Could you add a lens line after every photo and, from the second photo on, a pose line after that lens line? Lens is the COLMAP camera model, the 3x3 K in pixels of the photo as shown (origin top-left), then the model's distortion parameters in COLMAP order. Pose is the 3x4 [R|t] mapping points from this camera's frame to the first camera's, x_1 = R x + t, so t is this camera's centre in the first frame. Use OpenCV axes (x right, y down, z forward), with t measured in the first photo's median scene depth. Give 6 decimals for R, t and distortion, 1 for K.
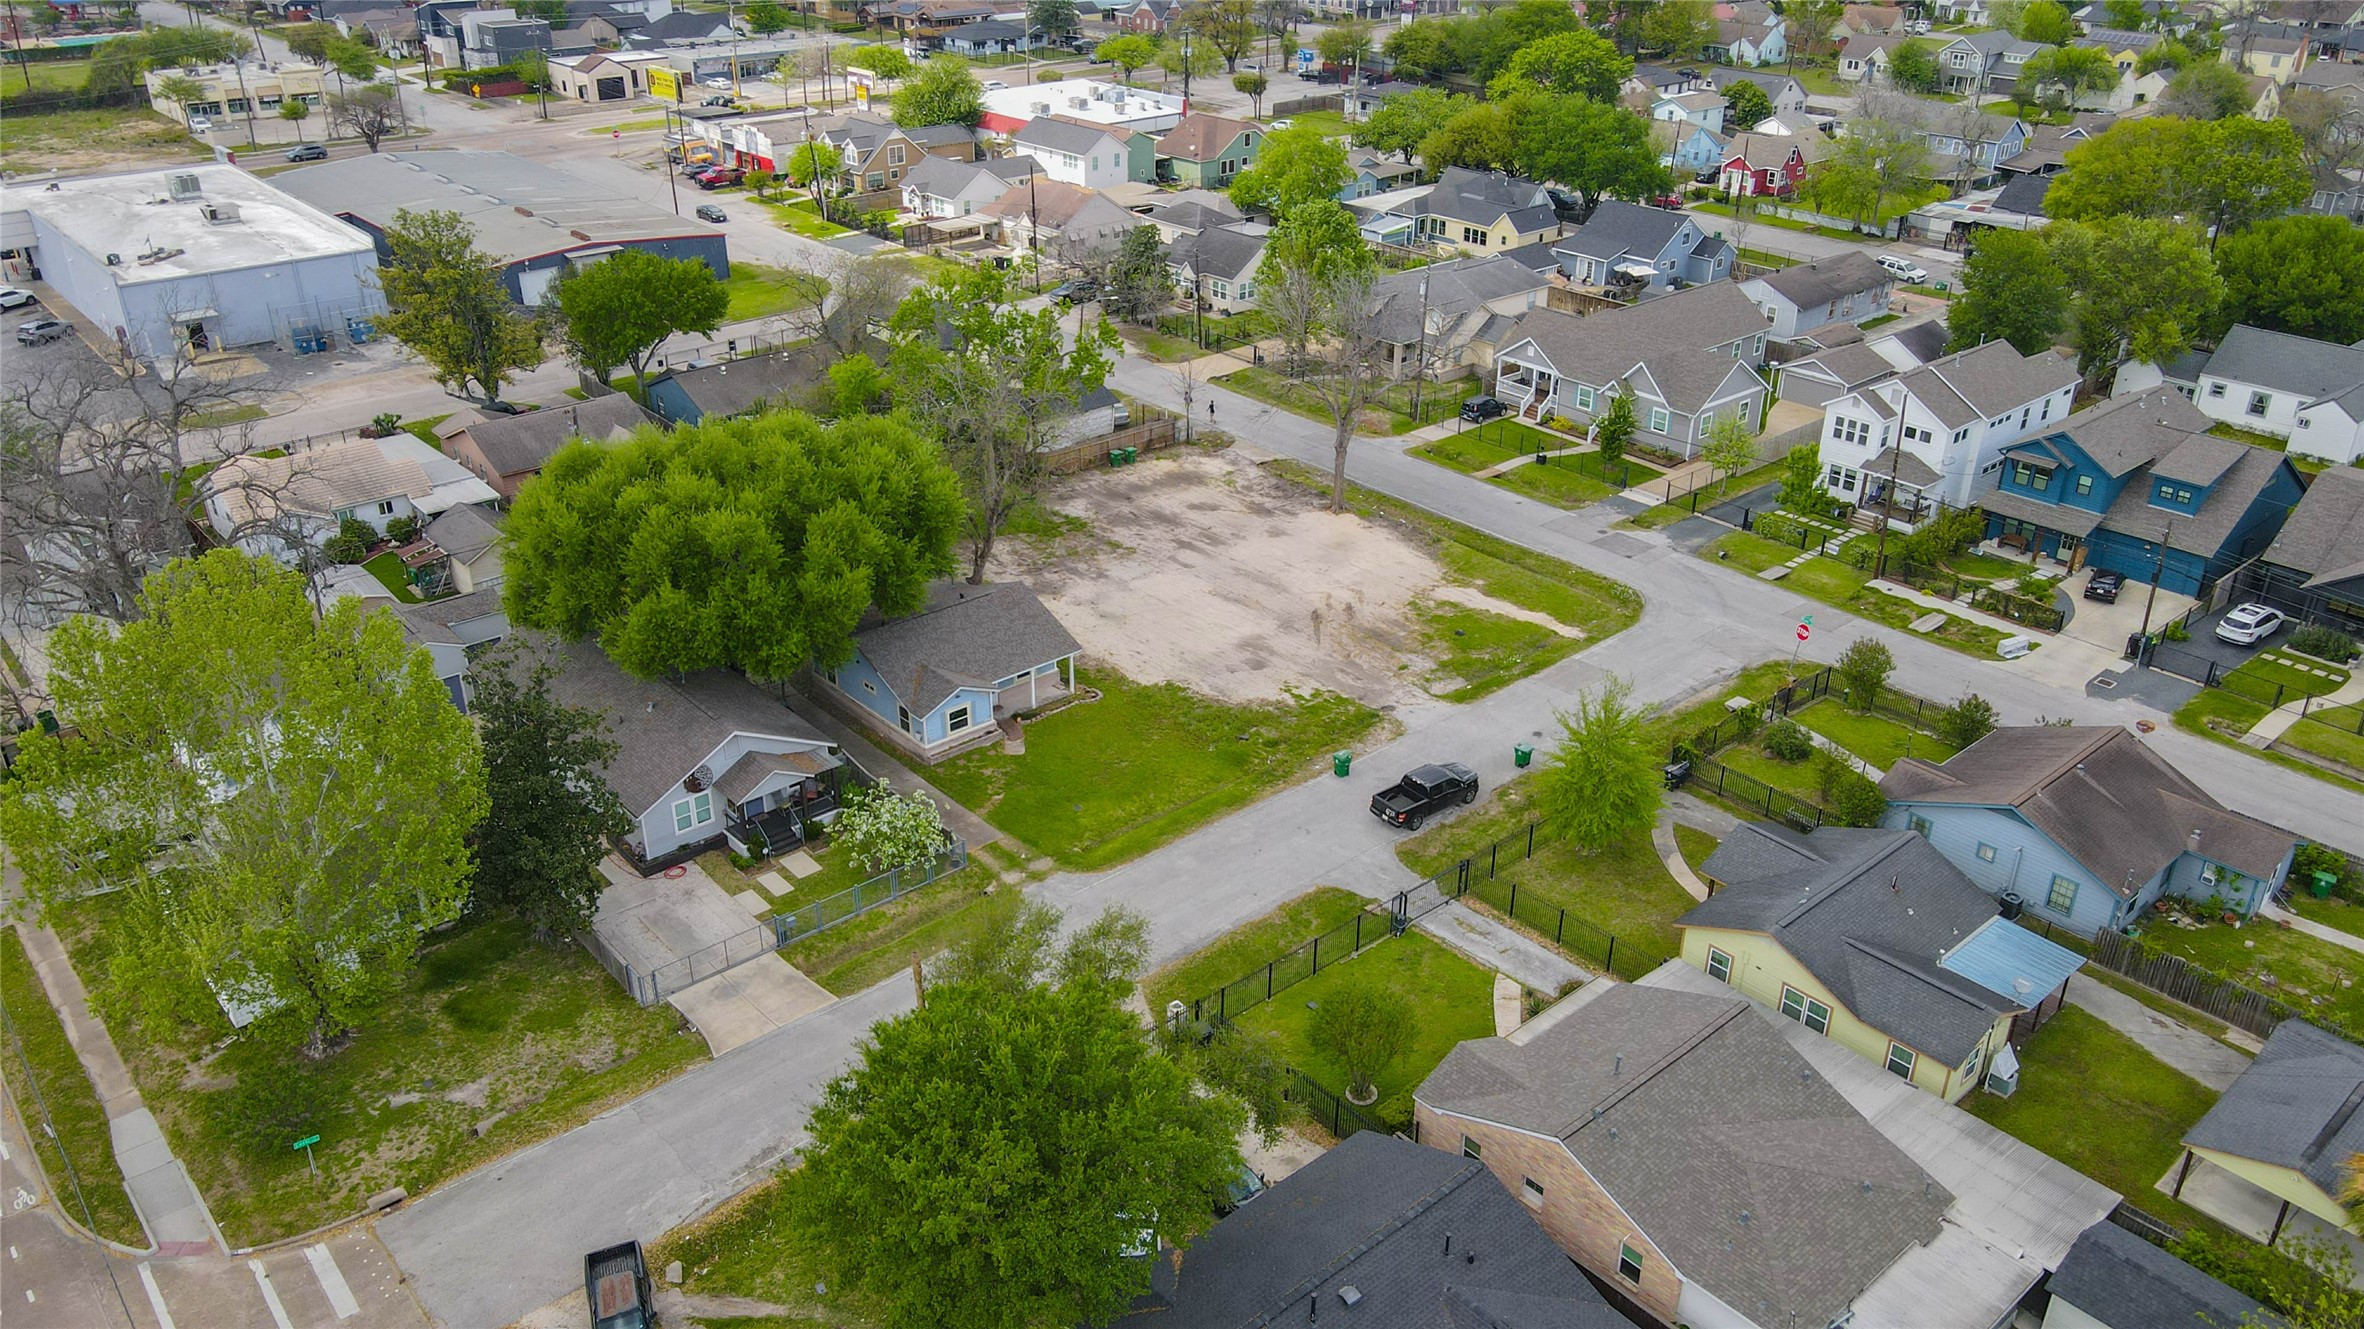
lens RADIAL K [[1767.7, 0, 1185.2], [0, 1767.7, 659.9], [0, 0, 1]] dist [-0.010885, 0.039486]
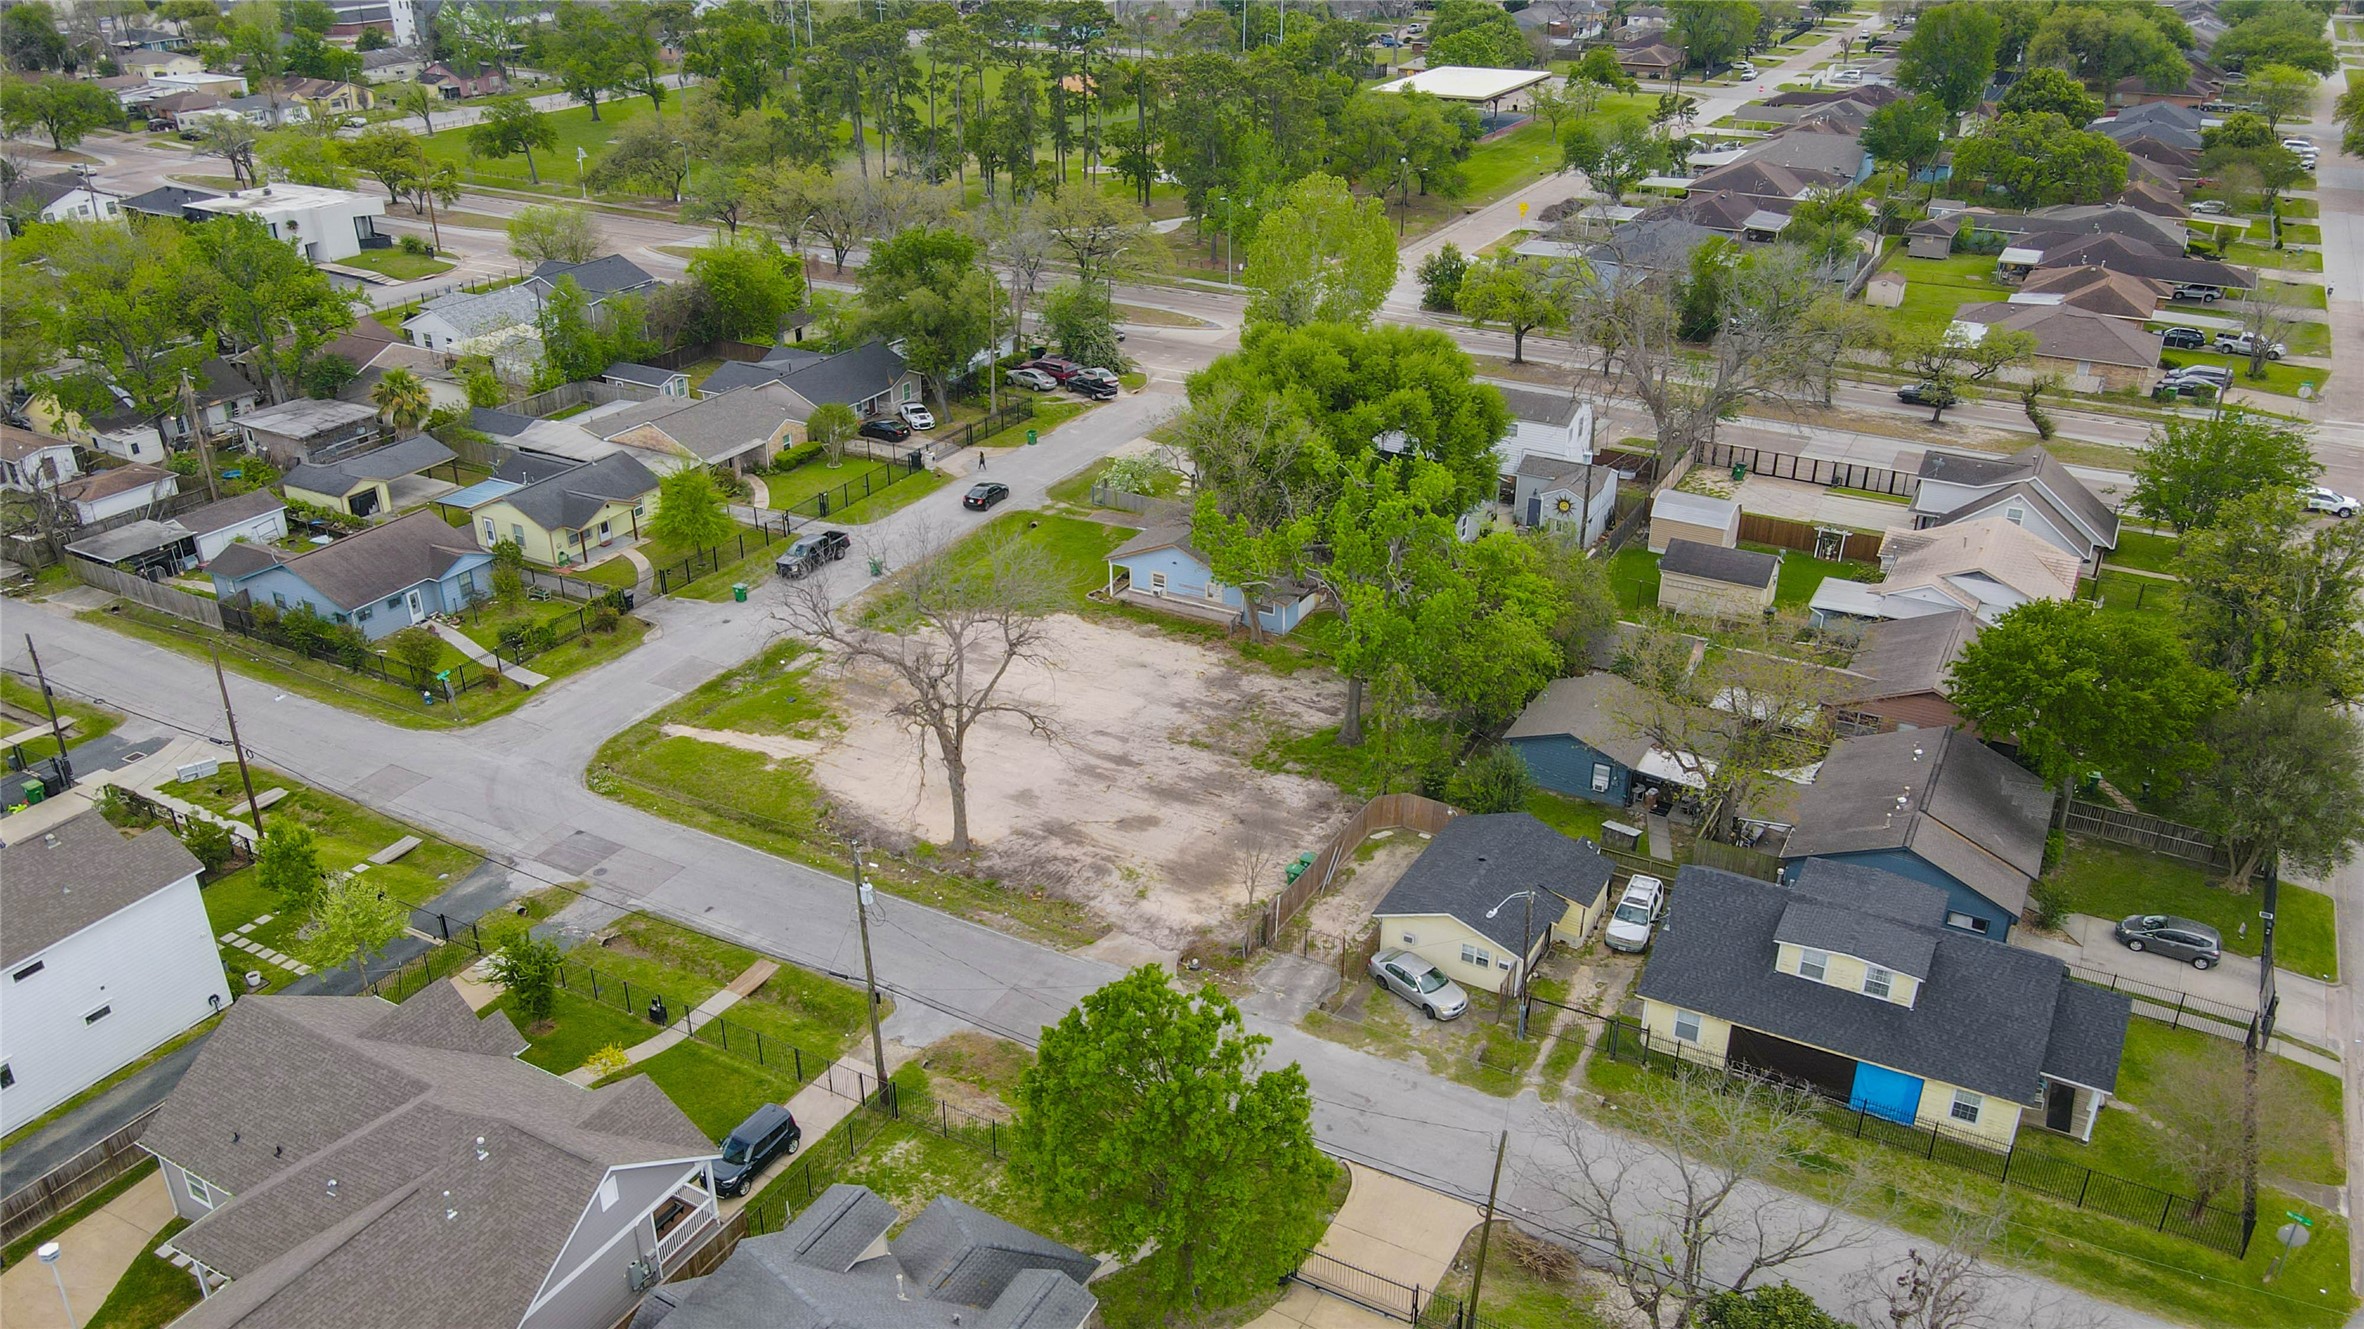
lens RADIAL K [[1767.7, 0, 1186.0], [0, 1767.7, 667.9], [0, 0, 1]] dist [-0.010885, 0.039486]
pose [[-0.941771, 0.143563, -0.304068, 0.218965], [-0.153932, 0.619894, 0.769439, -0.738299], [0.298953, 0.771441, -0.561700, 1.433030]]
